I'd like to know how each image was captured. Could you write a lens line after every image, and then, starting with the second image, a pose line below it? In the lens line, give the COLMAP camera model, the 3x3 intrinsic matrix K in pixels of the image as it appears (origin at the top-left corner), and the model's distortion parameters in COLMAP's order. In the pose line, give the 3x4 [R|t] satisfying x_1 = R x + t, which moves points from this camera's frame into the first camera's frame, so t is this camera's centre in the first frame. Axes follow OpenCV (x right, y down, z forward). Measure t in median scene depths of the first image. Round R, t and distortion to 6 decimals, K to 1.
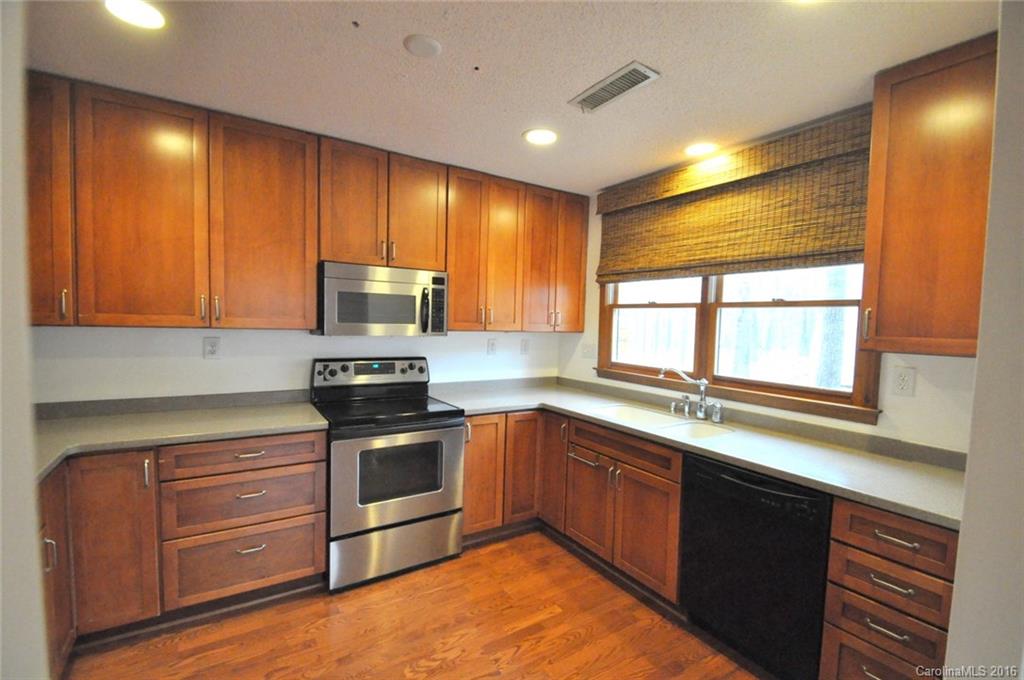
lens RADIAL K [[449.9, 0, 517.8], [0, 449.9, 349.1], [0, 0, 1]] dist [0.020387, -0.019351]
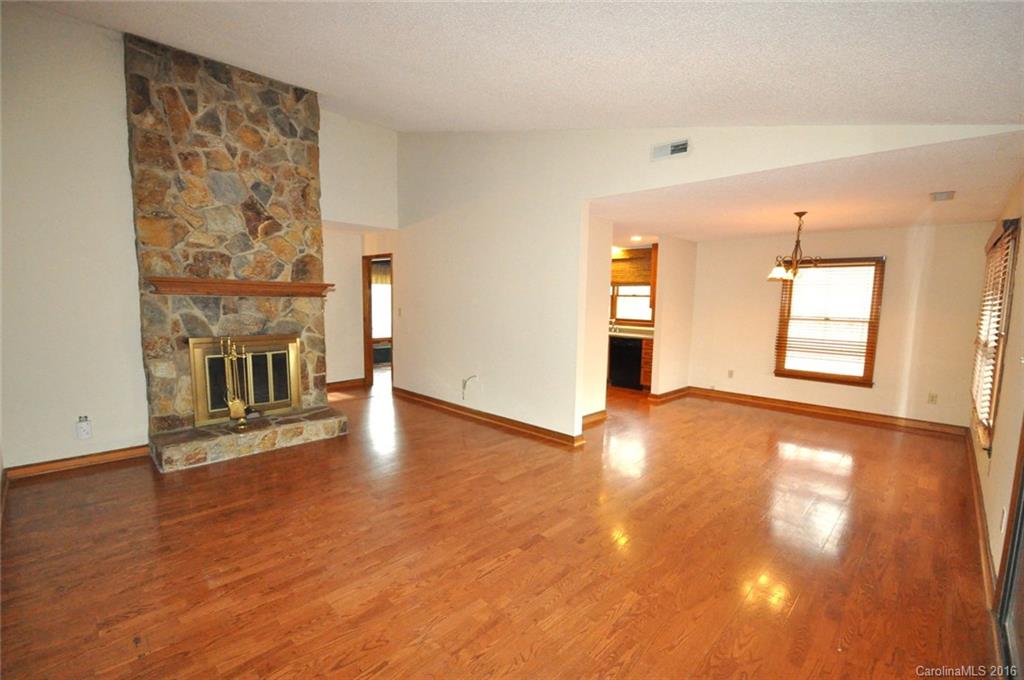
lens RADIAL K [[449.9, 0, 517.8], [0, 449.9, 349.1], [0, 0, 1]] dist [0.020387, -0.019351]
pose [[0.975700, -0.034672, 0.216349, -0.940725], [0.022831, 0.998114, 0.056990, 0.079633], [-0.217917, -0.050666, 0.974651, -1.957562]]
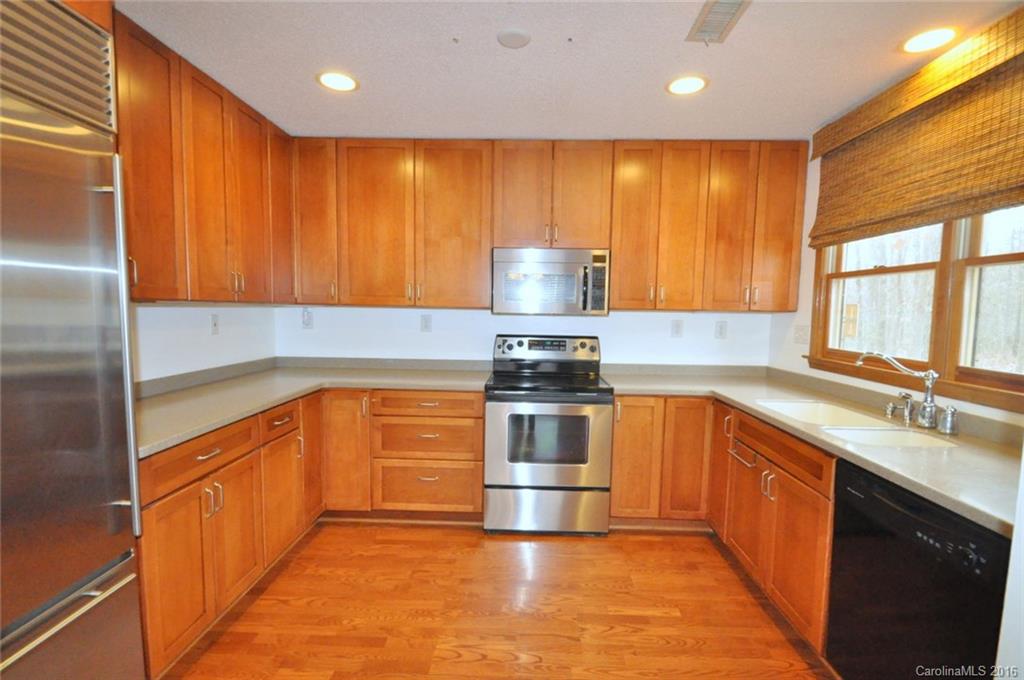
lens RADIAL K [[471.1, 0, 516.3], [0, 471.1, 347.6], [0, 0, 1]] dist [0.018753, -0.014792]
pose [[0.820994, 0.031750, -0.570053, 0.299755], [-0.027989, 0.999490, 0.015358, 0.037851], [0.570250, 0.003346, 0.821465, 0.038122]]
